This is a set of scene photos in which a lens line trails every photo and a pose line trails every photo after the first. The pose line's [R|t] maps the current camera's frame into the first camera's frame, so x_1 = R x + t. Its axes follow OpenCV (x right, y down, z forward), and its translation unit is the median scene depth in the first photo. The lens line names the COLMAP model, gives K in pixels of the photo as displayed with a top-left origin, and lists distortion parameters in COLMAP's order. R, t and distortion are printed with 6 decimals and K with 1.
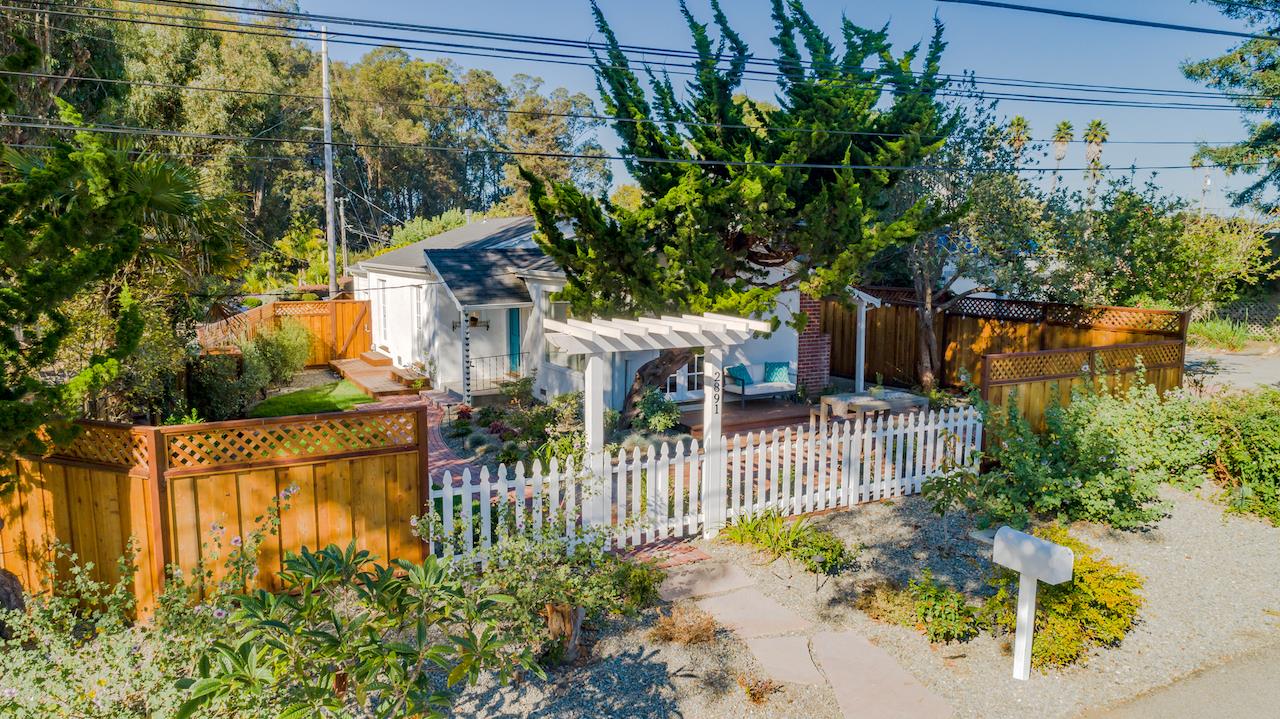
lens RADIAL K [[859.4, 0, 640.0], [0, 859.4, 359.5], [0, 0, 1]] dist [0.003675, 0.001591]
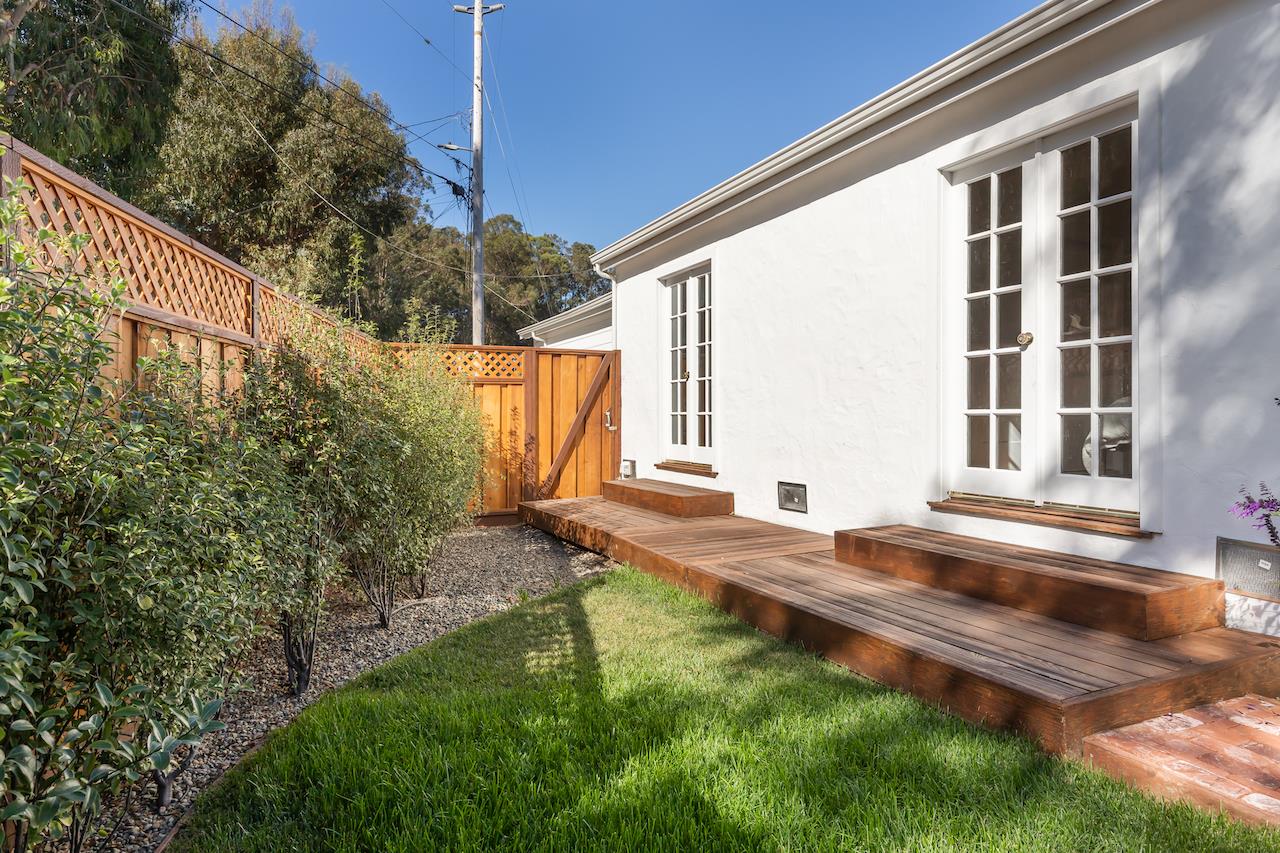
lens RADIAL K [[763.3, 0, 639.1], [0, 763.3, 433.0], [0, 0, 1]] dist [0.003050, 0.000335]
pose [[0.996665, -0.002079, -0.081573, -0.168715], [-0.007115, 0.993654, -0.112255, 0.004924], [0.081289, 0.112461, 0.990325, 0.402244]]
